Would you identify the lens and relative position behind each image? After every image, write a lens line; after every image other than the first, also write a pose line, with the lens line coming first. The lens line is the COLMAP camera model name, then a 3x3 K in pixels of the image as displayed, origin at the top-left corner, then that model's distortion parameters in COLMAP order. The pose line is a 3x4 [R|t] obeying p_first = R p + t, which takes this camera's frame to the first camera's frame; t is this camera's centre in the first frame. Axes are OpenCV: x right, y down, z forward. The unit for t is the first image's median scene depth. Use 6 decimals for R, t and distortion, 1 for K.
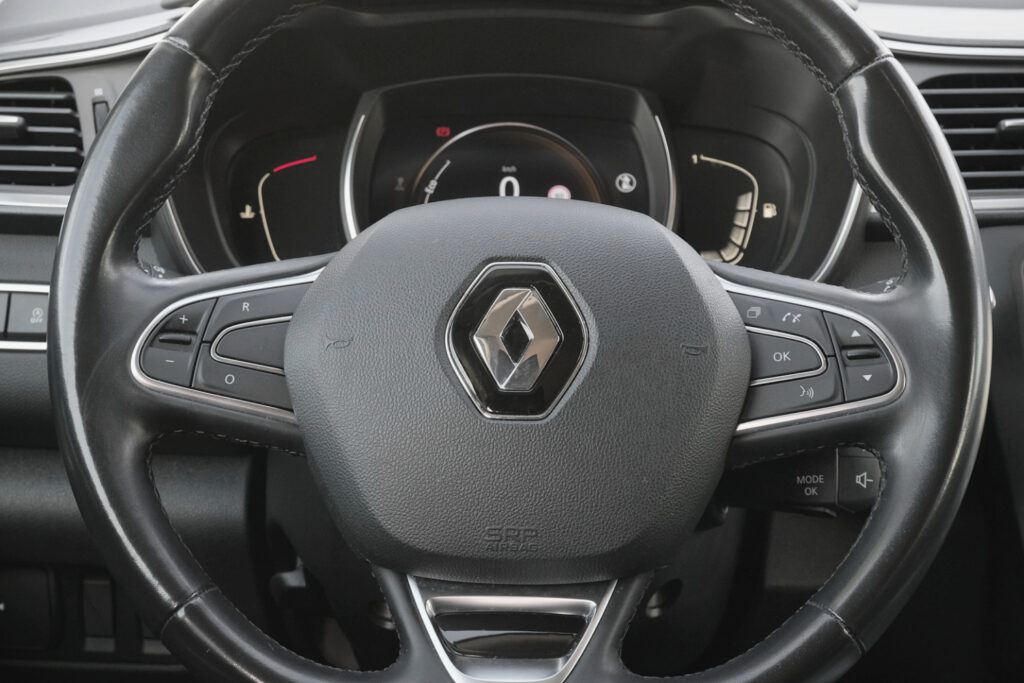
lens RADIAL K [[2047.1, 0, 510.7], [0, 2047.1, 339.9], [0, 0, 1]] dist [-0.049077, 0.000000]
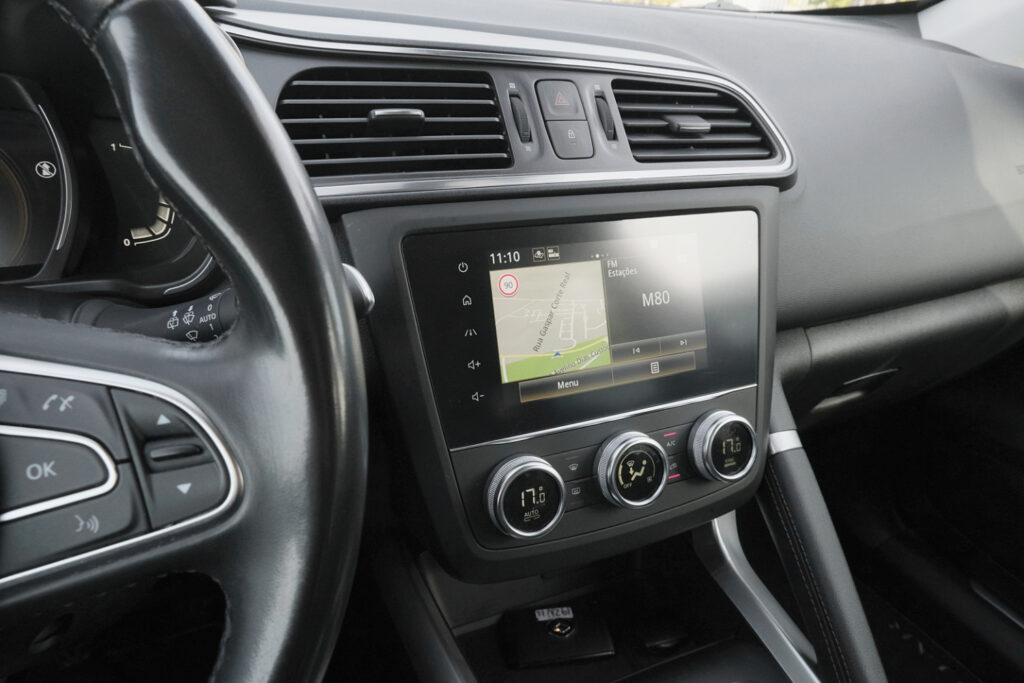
lens RADIAL K [[648.1, 0, 517.1], [0, 648.1, 341.5], [0, 0, 1]] dist [0.000873, 0.001700]
pose [[0.915015, -0.123744, 0.383973, 0.158649], [0.040735, 0.975270, 0.217231, -0.056810], [-0.401358, -0.183128, 0.897427, 0.615034]]
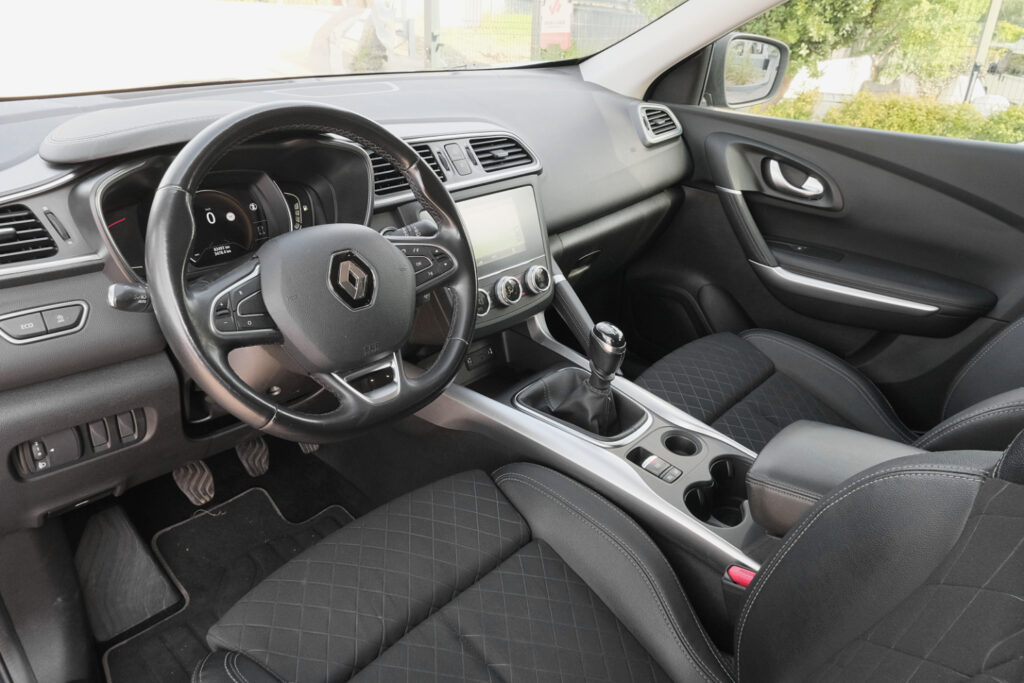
lens RADIAL K [[684.9, 0, 510.3], [0, 684.9, 348.7], [0, 0, 1]] dist [0.004324, 0.002154]
pose [[0.687220, -0.306060, 0.658829, -0.384090], [0.155224, 0.947837, 0.278406, -0.107383], [-0.709672, -0.089060, 0.698881, 0.153963]]
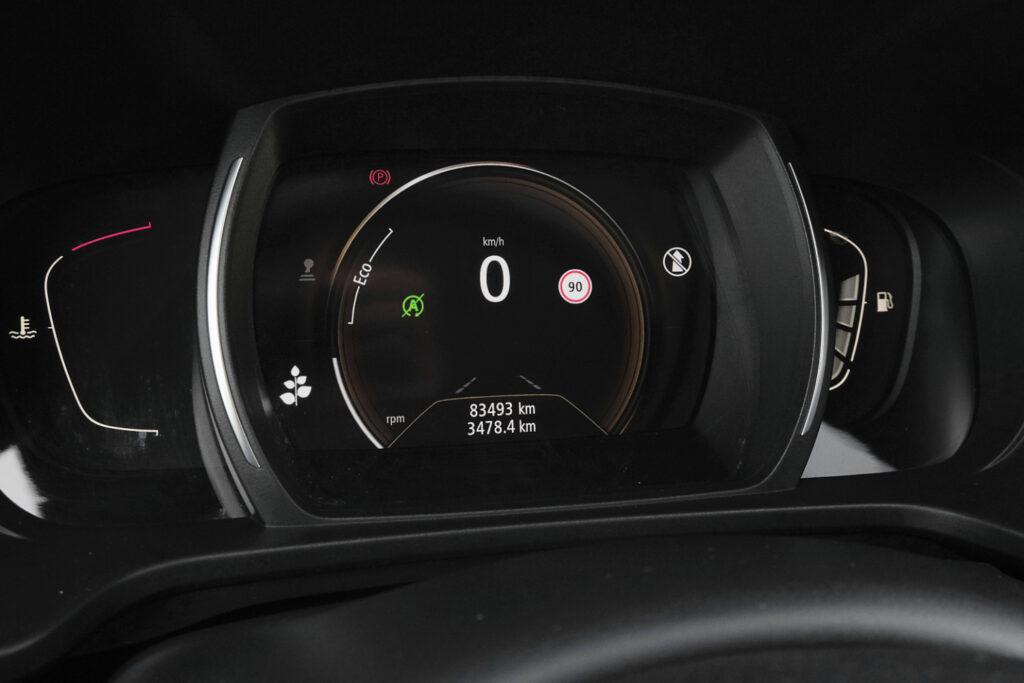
lens RADIAL K [[960.9, 0, 509.2], [0, 960.9, 334.5], [0, 0, 1]] dist [-0.014497, 0.000000]
pose [[0.976786, -0.031734, 0.211852, -0.062124], [0.005103, 0.992133, 0.125088, -0.100749], [-0.214155, -0.121103, 0.969263, 0.795504]]
